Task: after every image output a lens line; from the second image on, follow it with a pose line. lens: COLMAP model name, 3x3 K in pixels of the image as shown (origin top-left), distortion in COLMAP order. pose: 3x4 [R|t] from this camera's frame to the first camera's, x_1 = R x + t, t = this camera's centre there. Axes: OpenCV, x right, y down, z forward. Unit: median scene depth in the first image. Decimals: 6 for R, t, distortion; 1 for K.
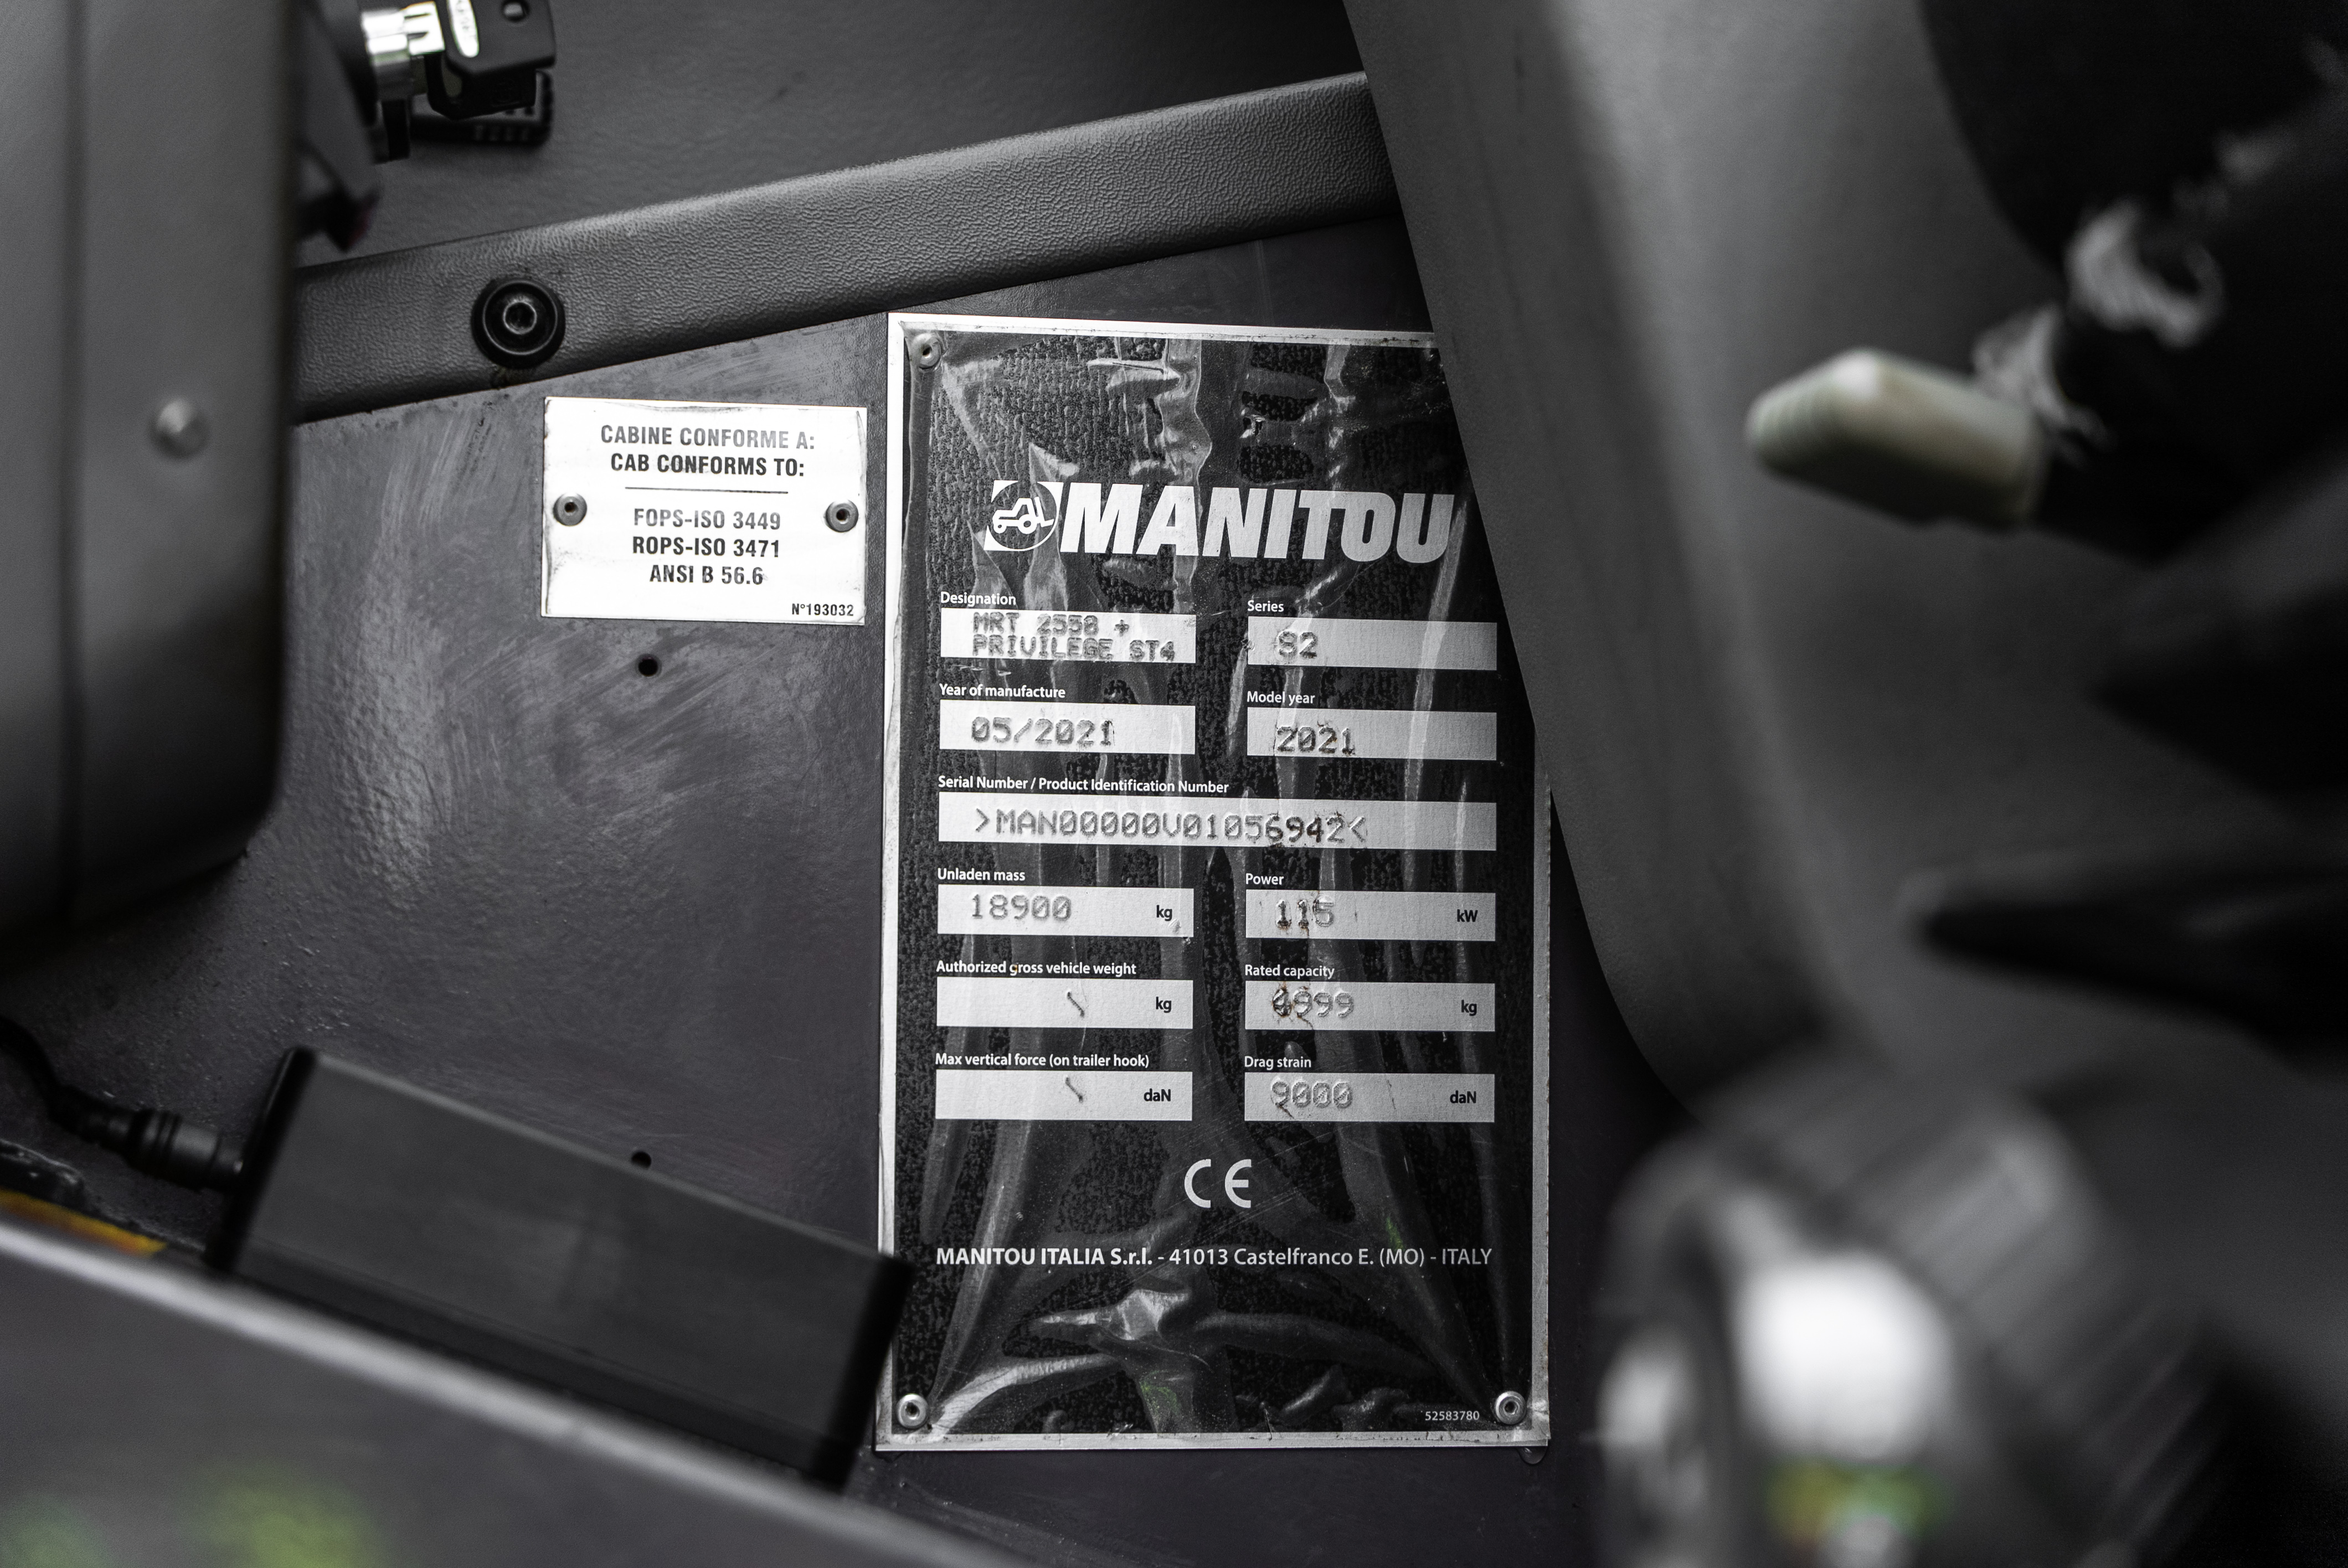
lens RADIAL K [[5100.6, 0, 1174.0], [0, 5100.6, 784.0], [0, 0, 1]] dist [0.010535, -0.076936]
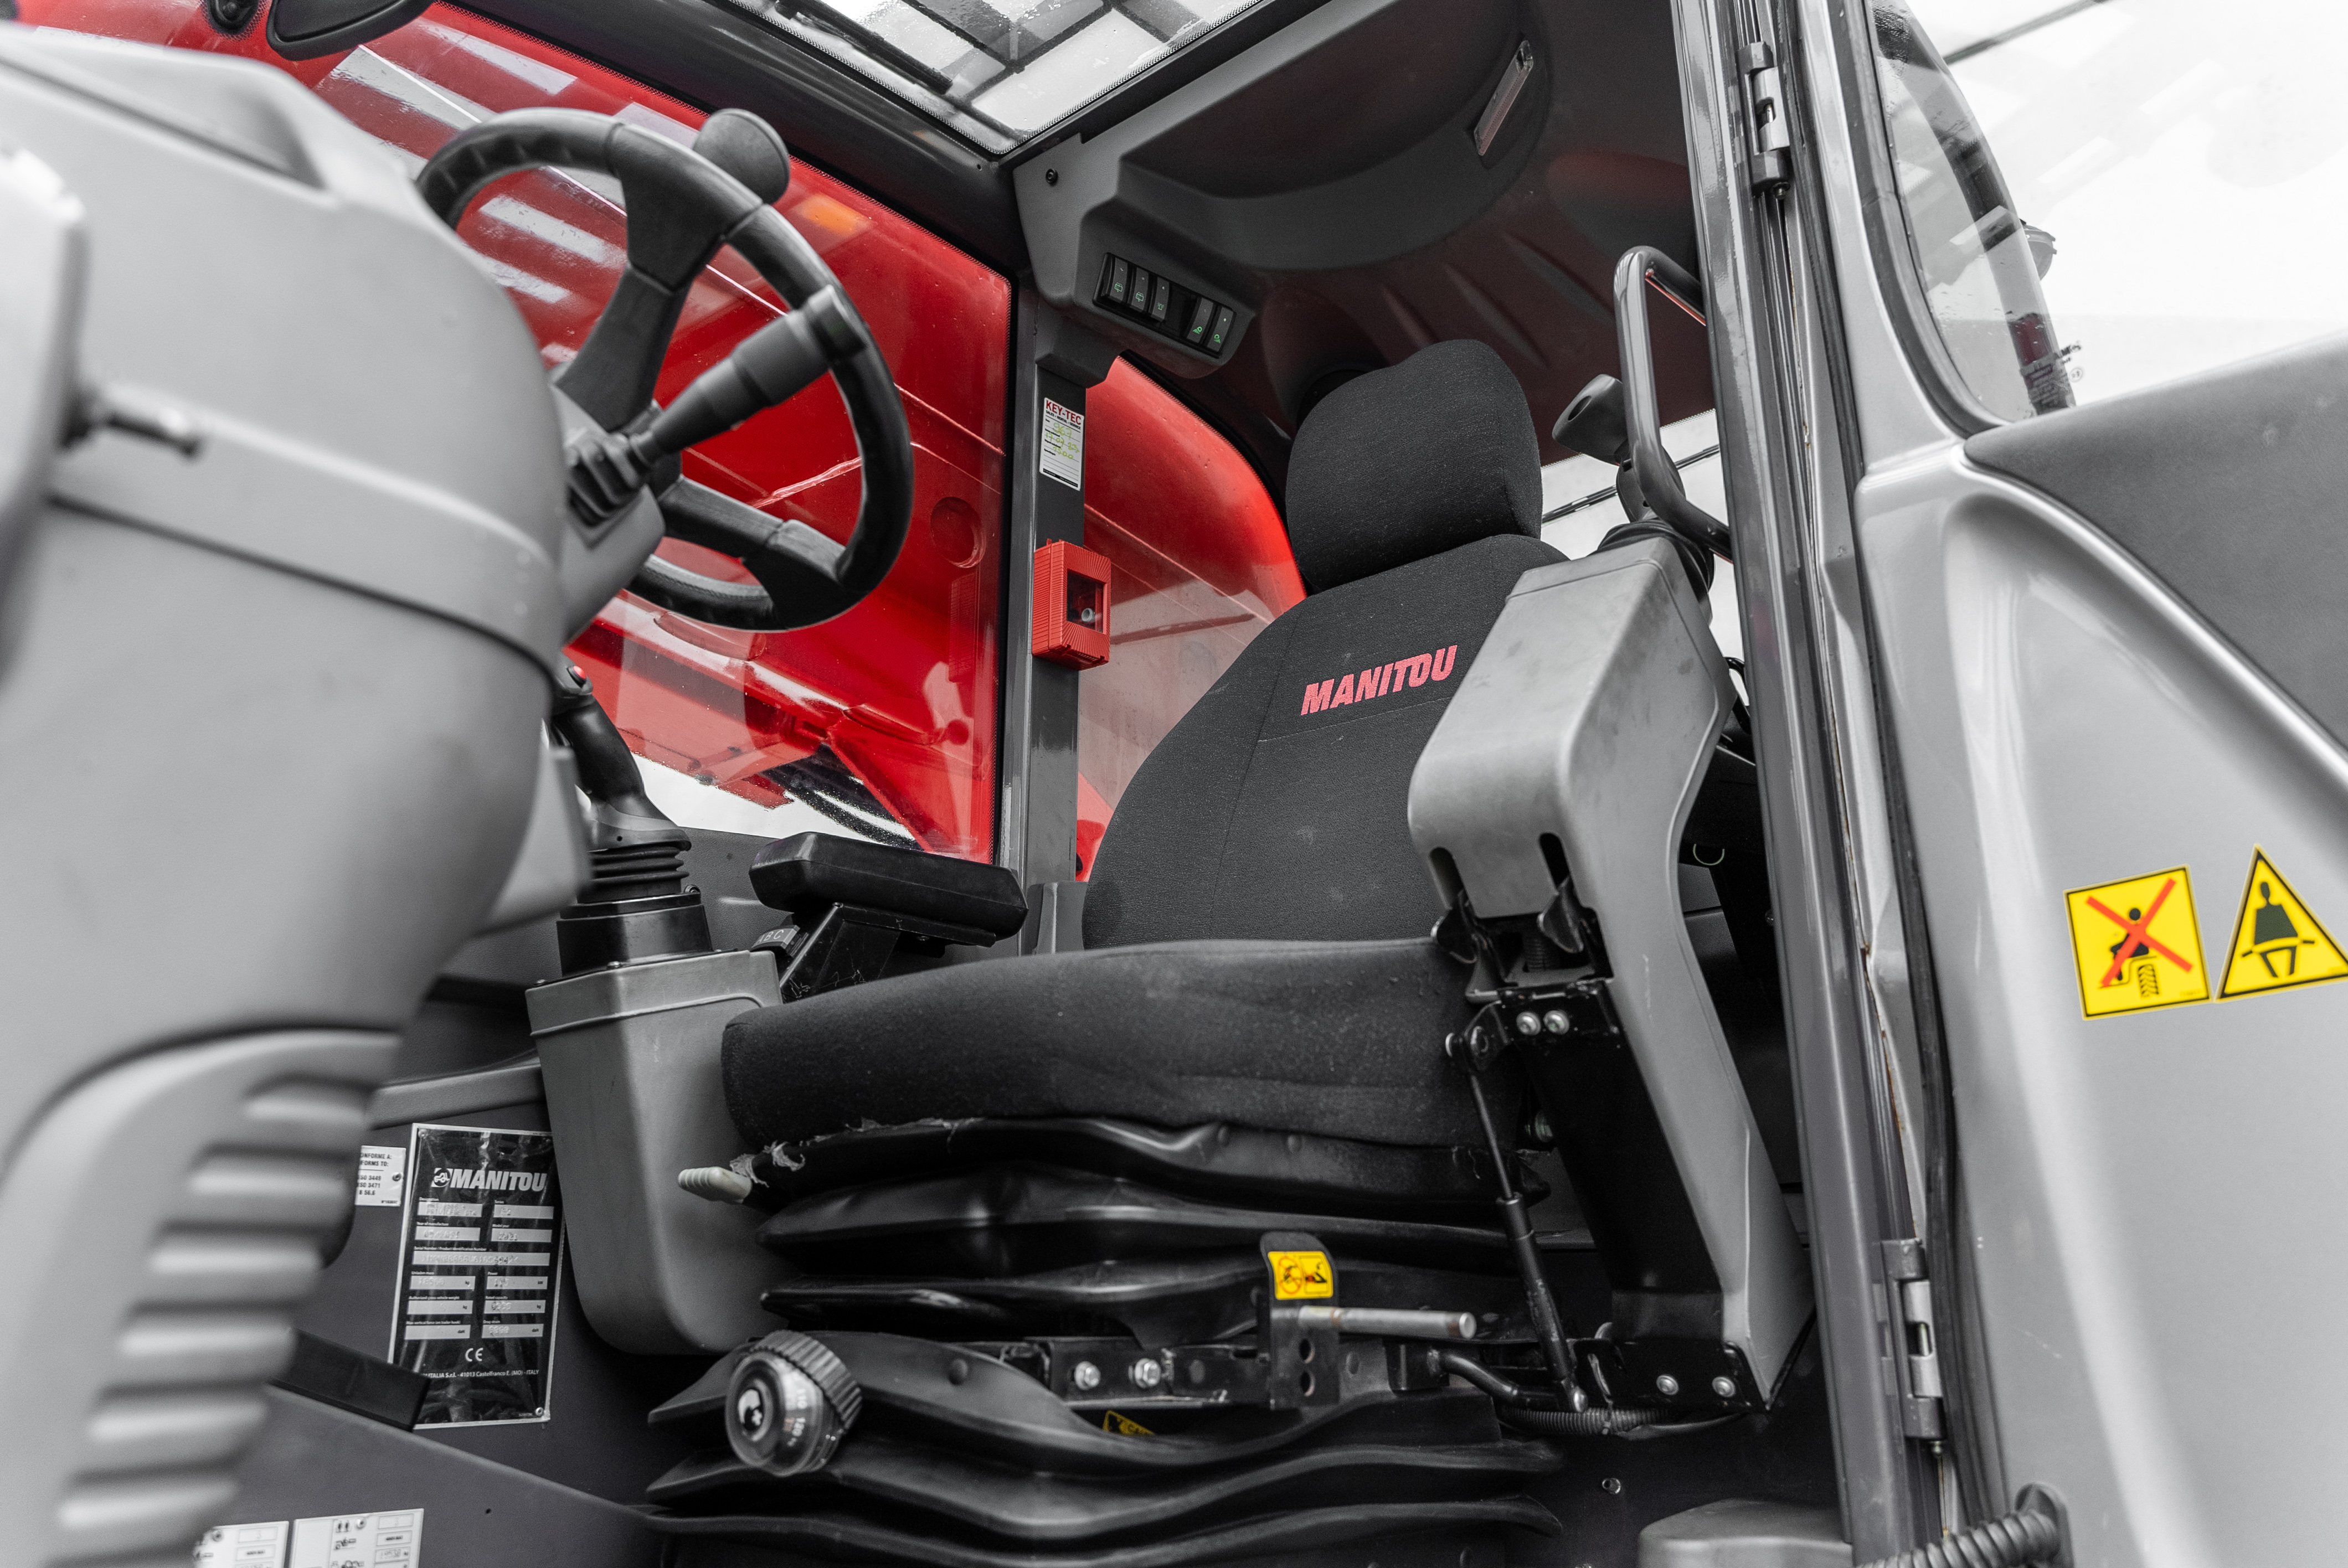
lens RADIAL K [[1880.8, 0, 1168.0], [0, 1880.8, 779.0], [0, 0, 1]] dist [0.013785, -0.012852]
pose [[0.810644, 0.148774, 0.566324, -0.439795], [-0.032415, 0.977102, -0.210286, -0.065183], [-0.584642, 0.152109, 0.796905, -0.518666]]
